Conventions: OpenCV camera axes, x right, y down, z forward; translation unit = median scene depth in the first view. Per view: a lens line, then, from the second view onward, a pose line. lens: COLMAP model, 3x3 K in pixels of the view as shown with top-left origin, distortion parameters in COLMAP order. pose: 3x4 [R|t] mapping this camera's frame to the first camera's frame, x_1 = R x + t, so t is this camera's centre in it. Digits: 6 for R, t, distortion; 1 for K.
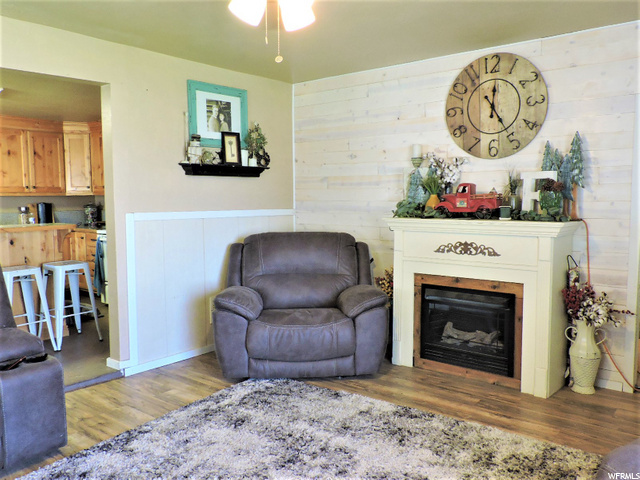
lens RADIAL K [[514.5, 0, 322.0], [0, 514.5, 241.0], [0, 0, 1]] dist [-0.008756, -0.002408]
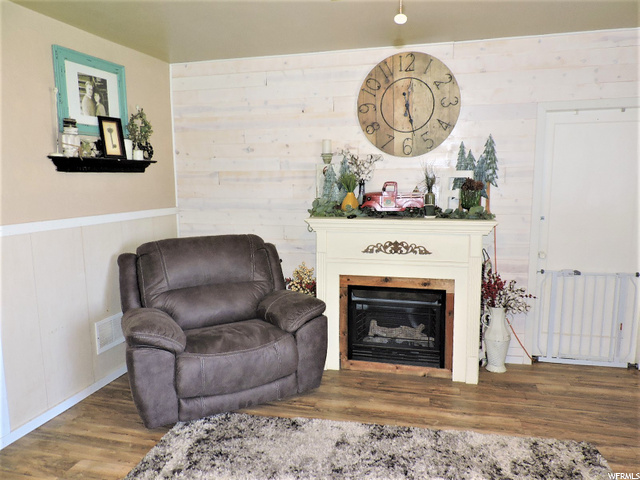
lens RADIAL K [[457.3, 0, 322.0], [0, 457.3, 239.8], [0, 0, 1]] dist [-0.016252, -0.002687]
pose [[0.911397, -0.058543, 0.407343, -0.206345], [0.040019, 0.997746, 0.053857, -0.052893], [-0.409578, -0.032784, 0.911686, 0.244444]]
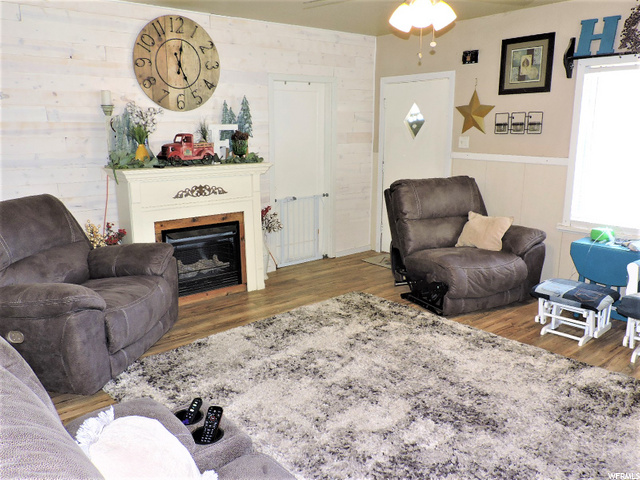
lens RADIAL K [[516.1, 0, 320.0], [0, 516.1, 240.0], [0, 0, 1]] dist [-0.002565, -0.002128]
pose [[0.212696, -0.204105, 0.955563, -0.778300], [0.087066, 0.978009, 0.189519, -0.072692], [-0.973232, 0.042887, 0.225790, 0.467939]]
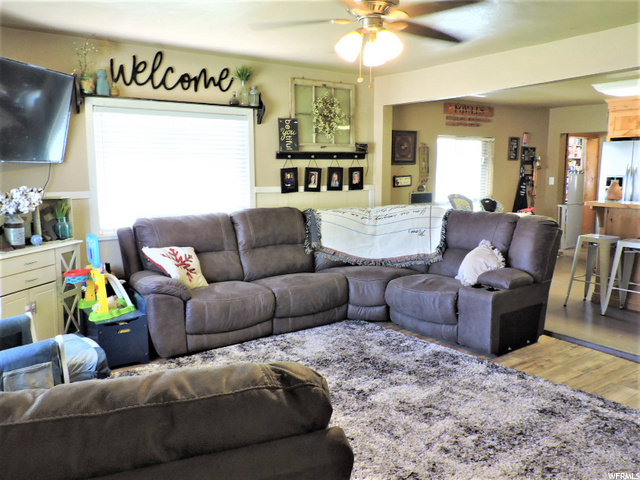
lens RADIAL K [[514.5, 0, 322.0], [0, 514.5, 241.0], [0, 0, 1]] dist [-0.008756, -0.002408]
pose [[-0.278474, 0.138461, -0.950411, 0.664486], [-0.084378, 0.982201, 0.167815, -0.076344], [0.956730, 0.126926, -0.261835, 0.627656]]
